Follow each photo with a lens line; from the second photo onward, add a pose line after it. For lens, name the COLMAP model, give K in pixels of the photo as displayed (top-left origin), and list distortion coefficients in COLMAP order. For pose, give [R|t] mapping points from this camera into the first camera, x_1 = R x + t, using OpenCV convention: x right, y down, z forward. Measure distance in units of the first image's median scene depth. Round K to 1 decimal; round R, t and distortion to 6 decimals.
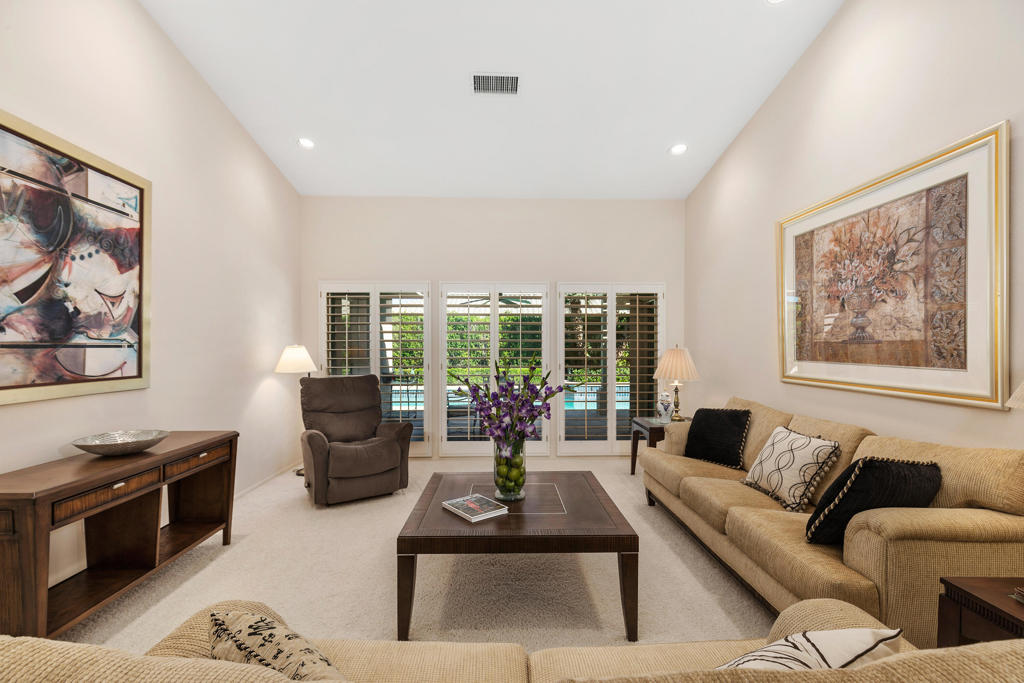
lens RADIAL K [[468.8, 0, 512.9], [0, 468.8, 352.4], [0, 0, 1]] dist [-0.010908, -0.000190]
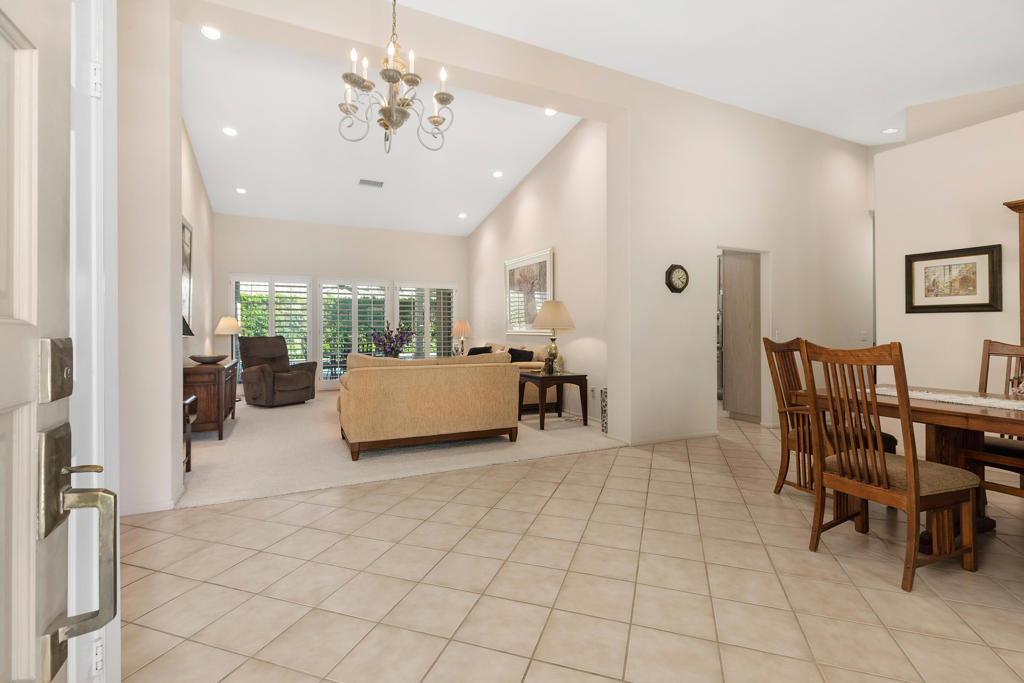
lens RADIAL K [[468.8, 0, 512.9], [0, 468.8, 352.4], [0, 0, 1]] dist [-0.010908, -0.000190]
pose [[0.915607, -0.021177, 0.401515, -0.489789], [0.005995, 0.999220, 0.039029, 0.105315], [-0.402029, -0.033328, 0.915020, -1.769882]]
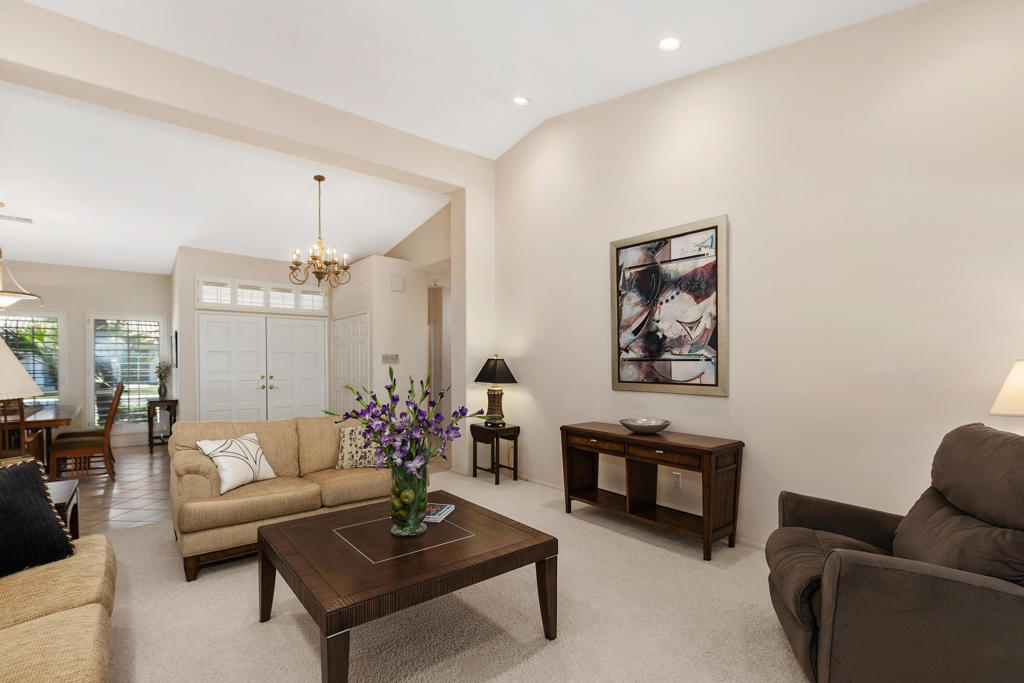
lens RADIAL K [[468.8, 0, 512.9], [0, 468.8, 352.4], [0, 0, 1]] dist [-0.010908, -0.000190]
pose [[-0.789853, -0.000441, -0.613295, 0.374003], [0.002361, 0.999990, -0.003760, -0.031880], [0.613291, -0.004418, -0.789845, 1.791033]]
